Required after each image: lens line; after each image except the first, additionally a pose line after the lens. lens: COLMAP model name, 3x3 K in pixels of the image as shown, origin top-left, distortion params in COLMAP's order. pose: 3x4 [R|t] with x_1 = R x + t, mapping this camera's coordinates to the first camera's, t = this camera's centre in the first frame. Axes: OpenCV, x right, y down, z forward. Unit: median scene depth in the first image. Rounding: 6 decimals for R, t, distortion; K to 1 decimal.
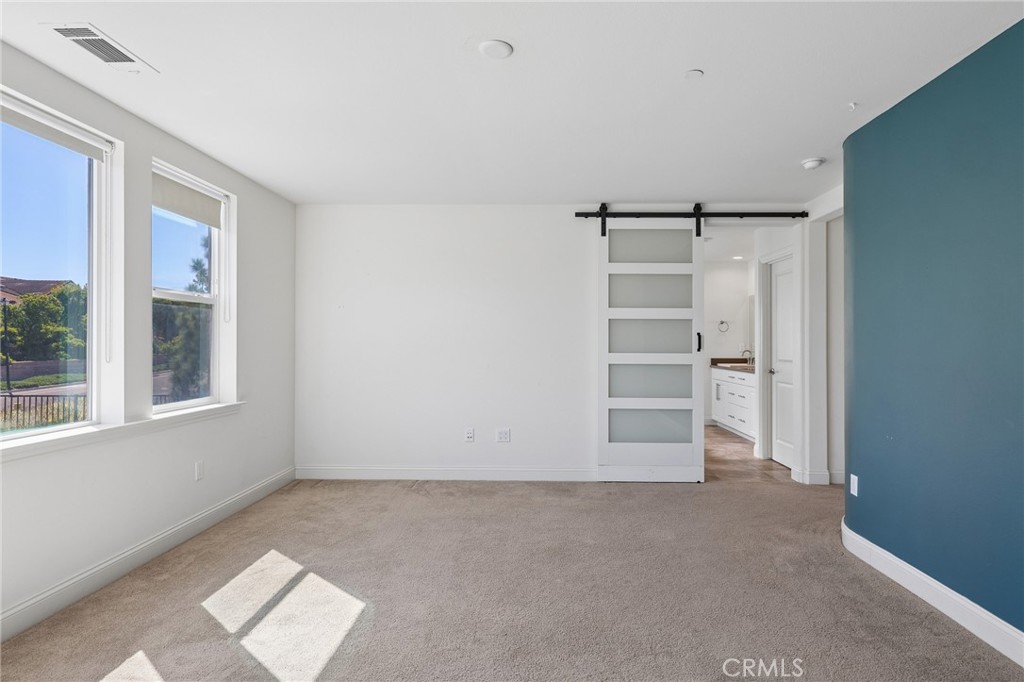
lens RADIAL K [[560.7, 0, 512.1], [0, 560.7, 339.7], [0, 0, 1]] dist [0.002744, 0.002505]
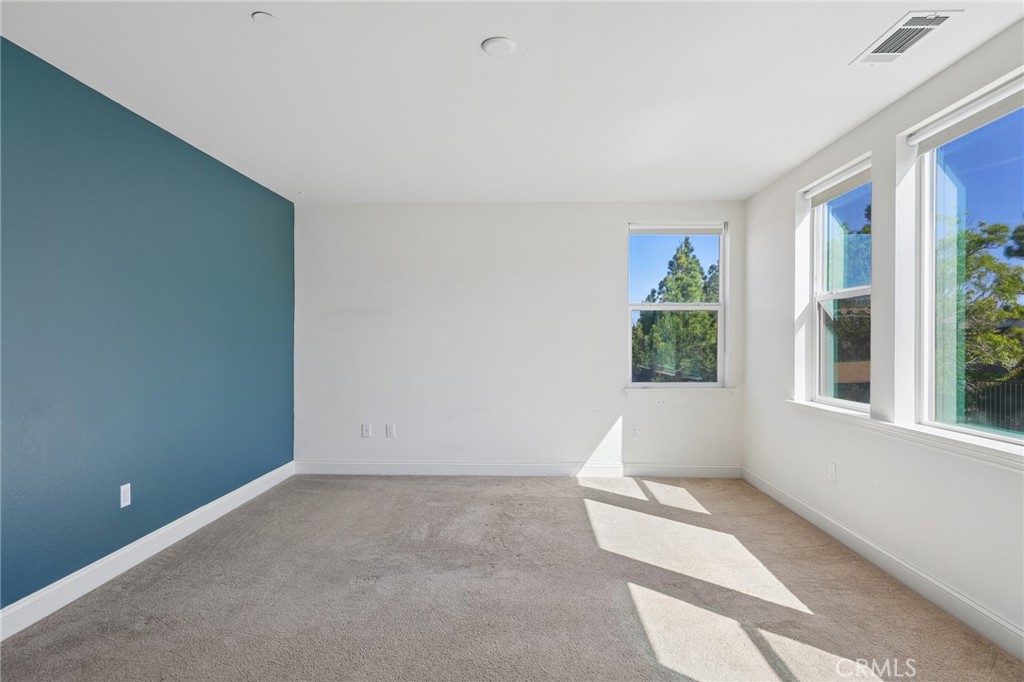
lens RADIAL K [[560.7, 0, 513.6], [0, 560.7, 340.5], [0, 0, 1]] dist [0.002744, 0.002505]
pose [[-0.999727, 0.003794, -0.023034, -0.028934], [0.003768, 0.999992, 0.001179, -0.002878], [0.023038, 0.001092, -0.999734, 1.937403]]
